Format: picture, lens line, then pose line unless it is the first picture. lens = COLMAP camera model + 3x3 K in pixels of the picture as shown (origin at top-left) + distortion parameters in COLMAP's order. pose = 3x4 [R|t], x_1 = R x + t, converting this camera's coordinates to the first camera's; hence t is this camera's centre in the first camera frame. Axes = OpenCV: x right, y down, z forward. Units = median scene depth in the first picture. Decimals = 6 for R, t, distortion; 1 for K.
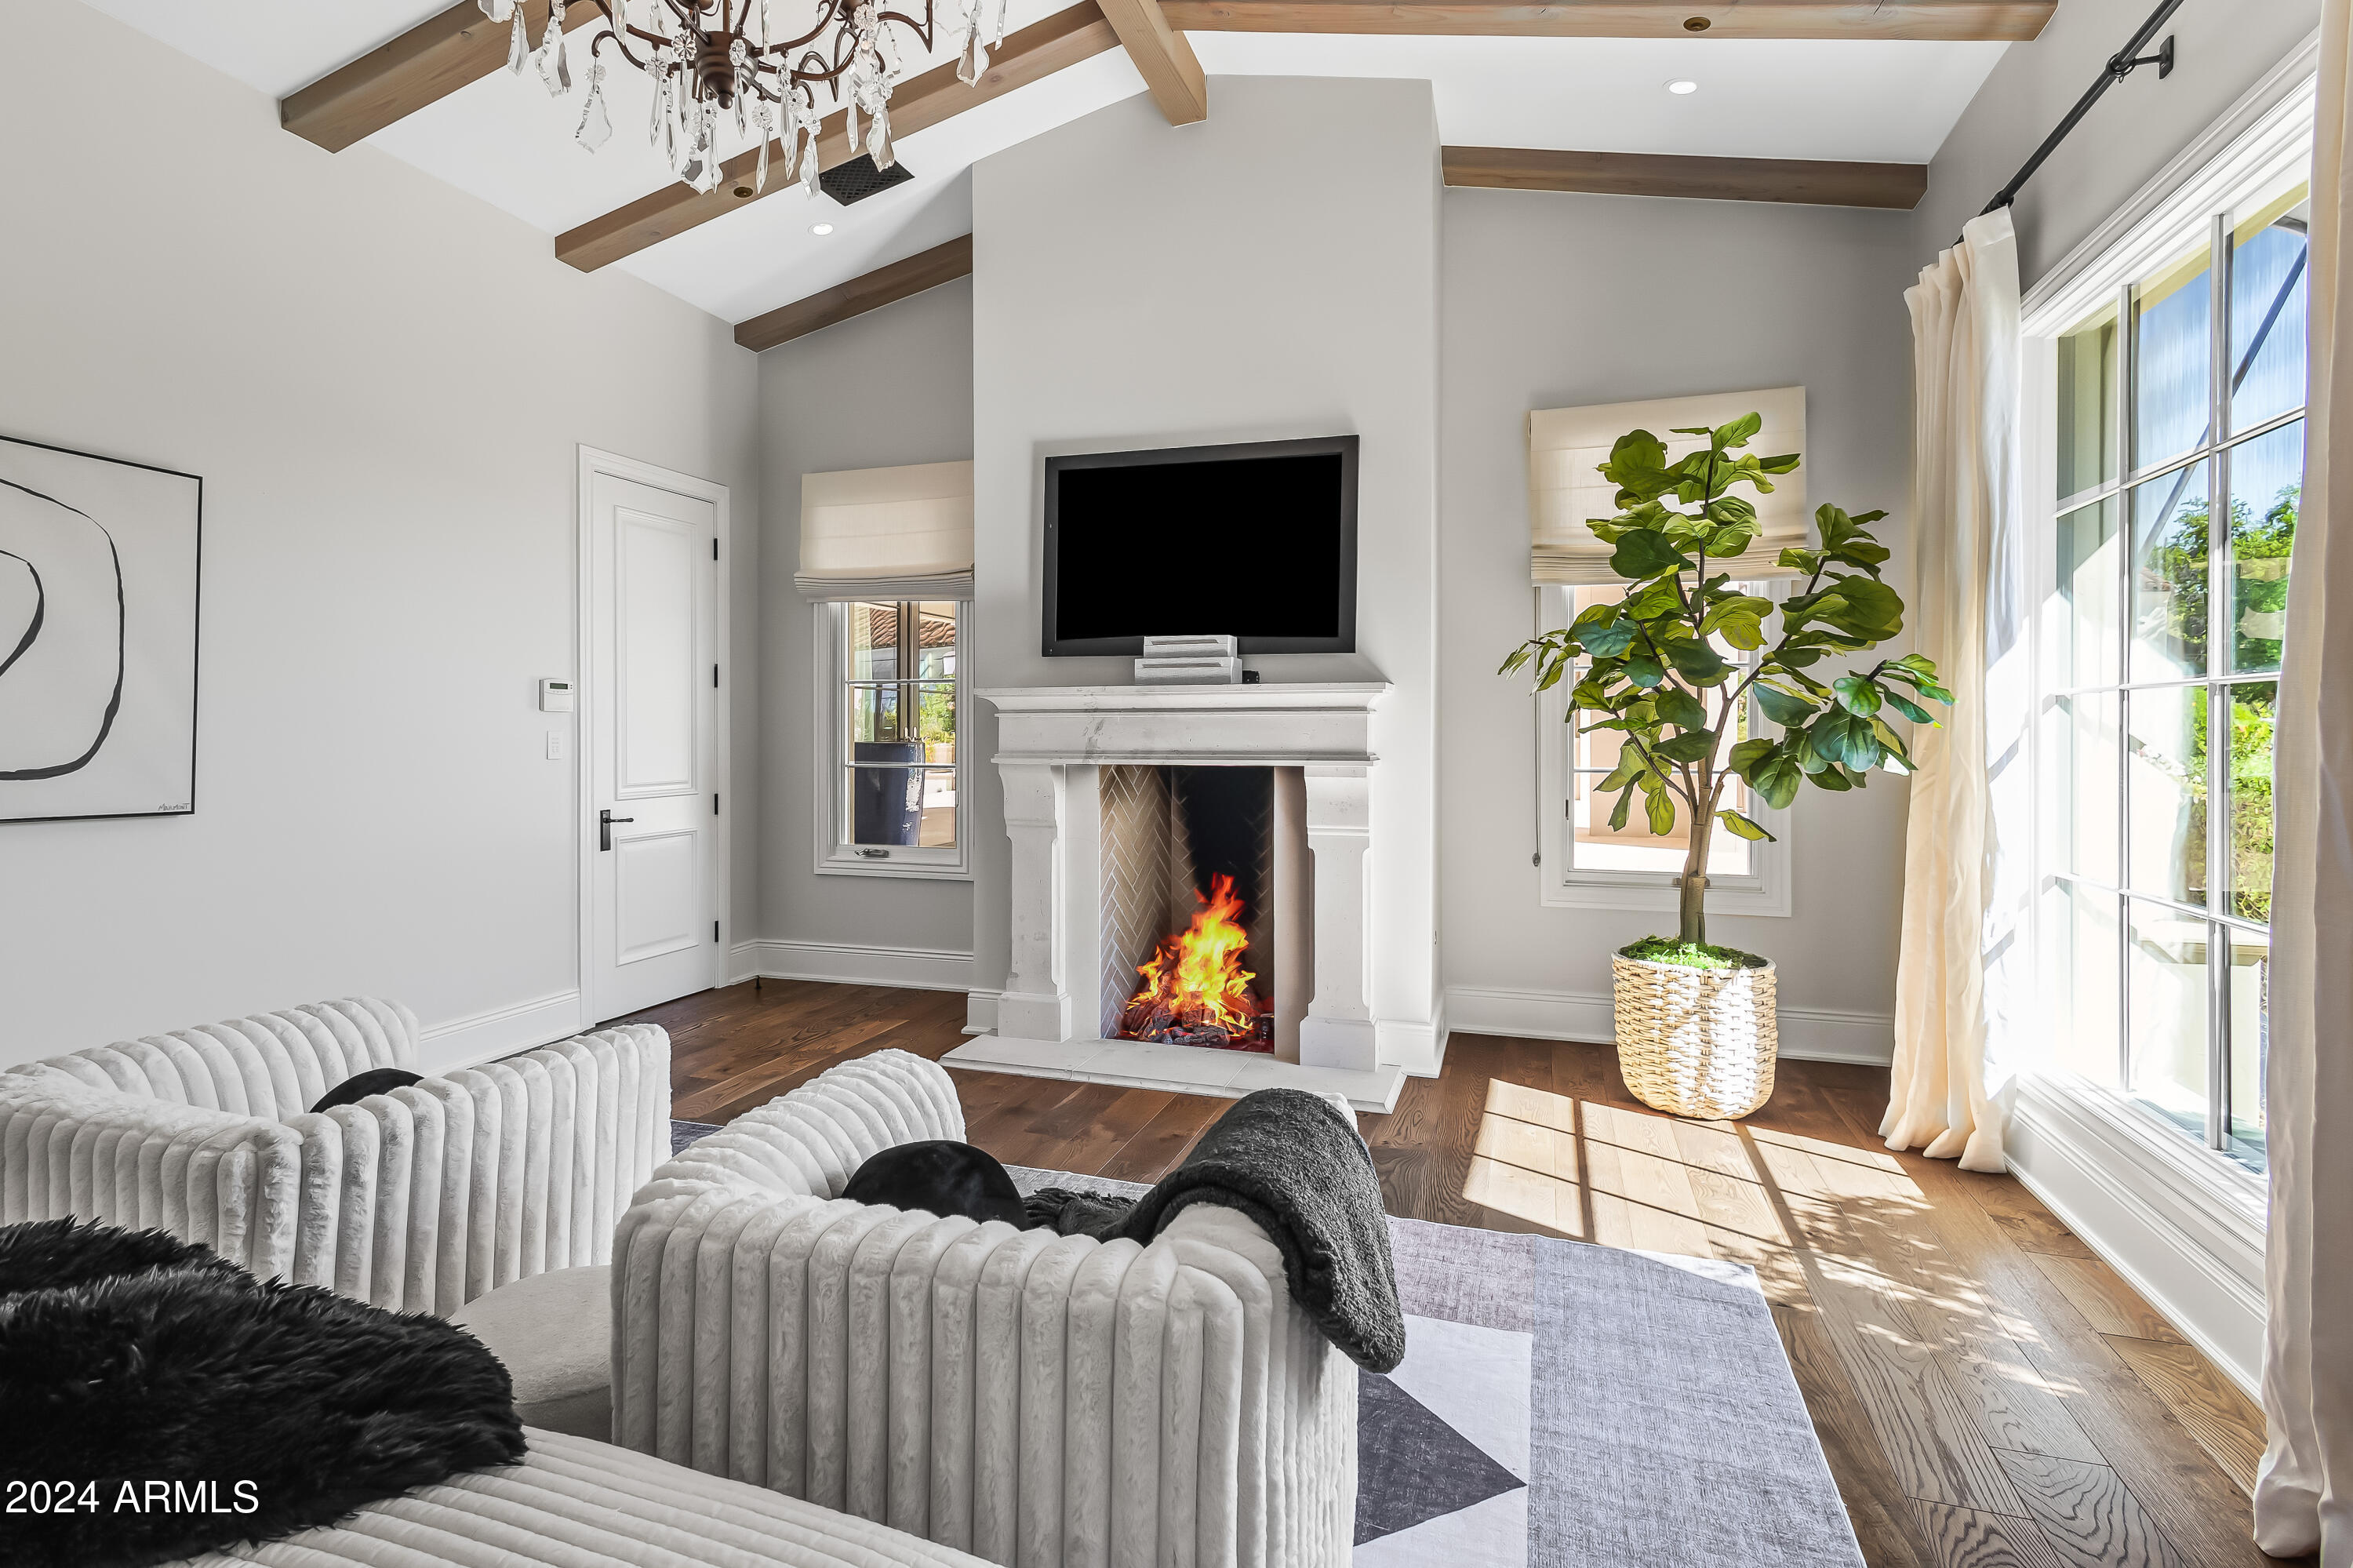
lens RADIAL K [[1111.2, 0, 1167.0], [0, 1111.2, 770.0], [0, 0, 1]] dist [0.001911, -0.000356]
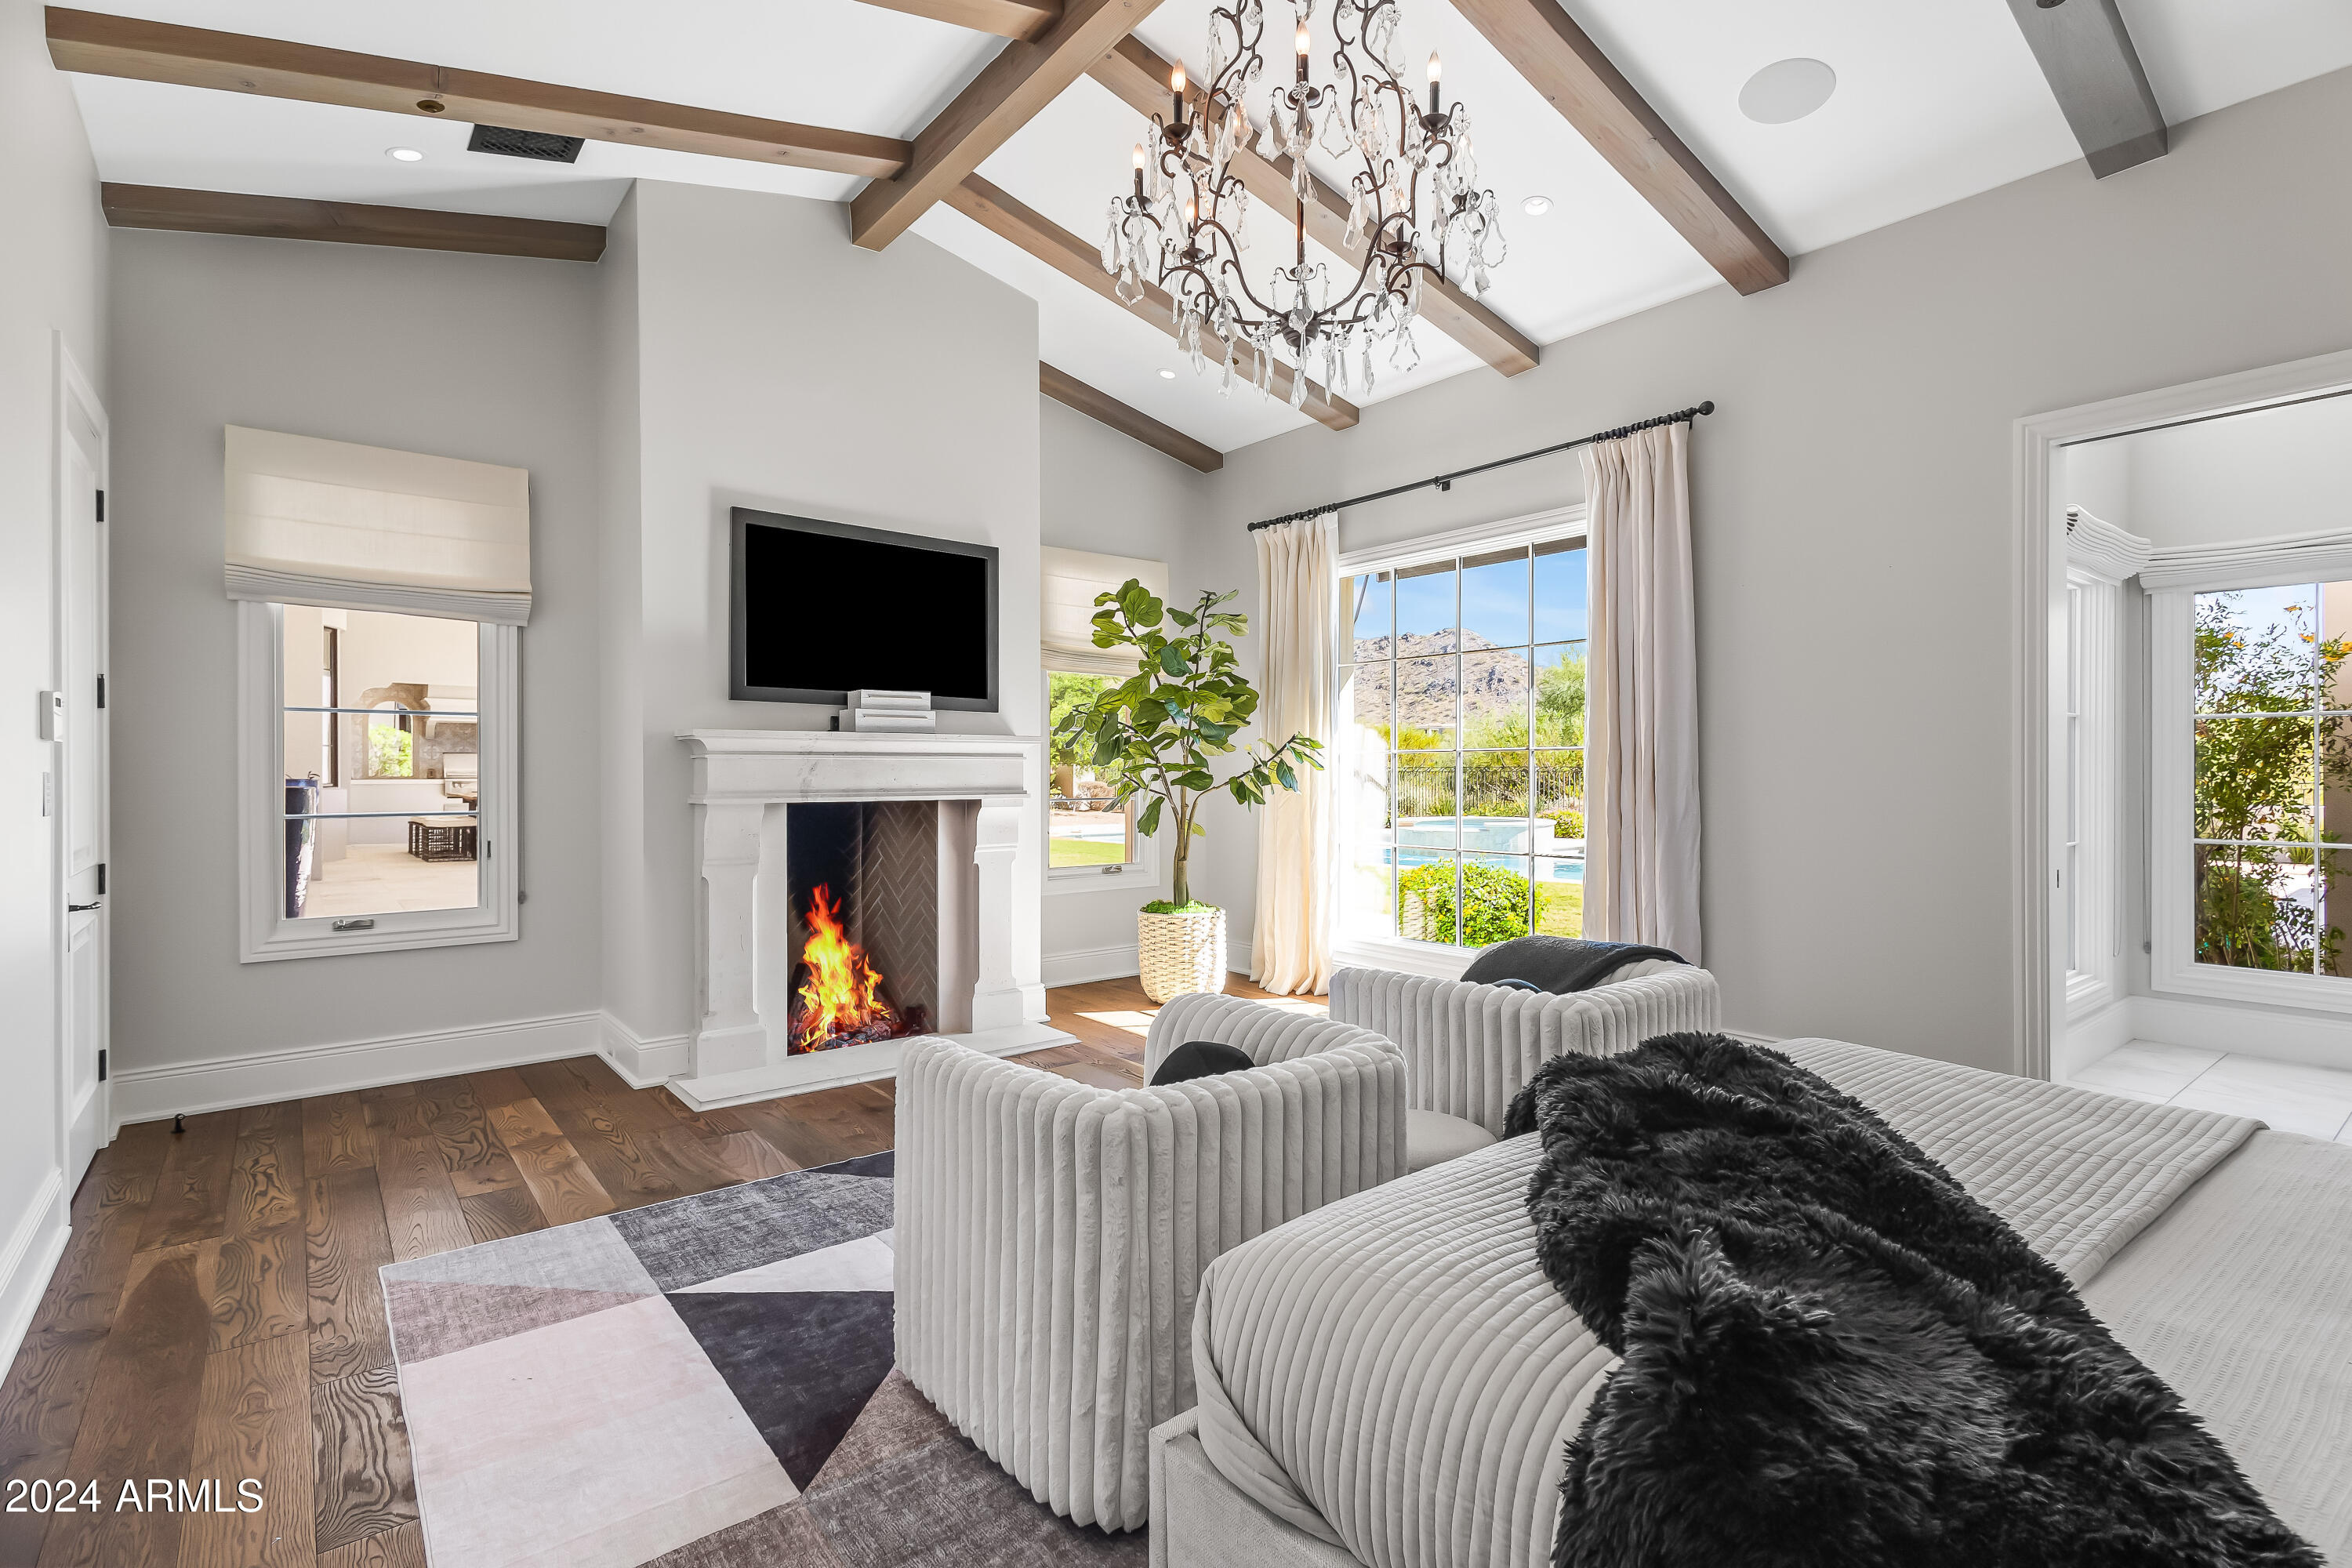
lens RADIAL K [[1110.7, 0, 1158.5], [0, 1110.7, 782.5], [0, 0, 1]] dist [0.001911, -0.000356]
pose [[0.558410, -0.015474, 0.829421, -0.820861], [0.023543, 0.999719, 0.002801, -0.021398], [-0.829231, 0.017963, 0.558617, 0.106935]]
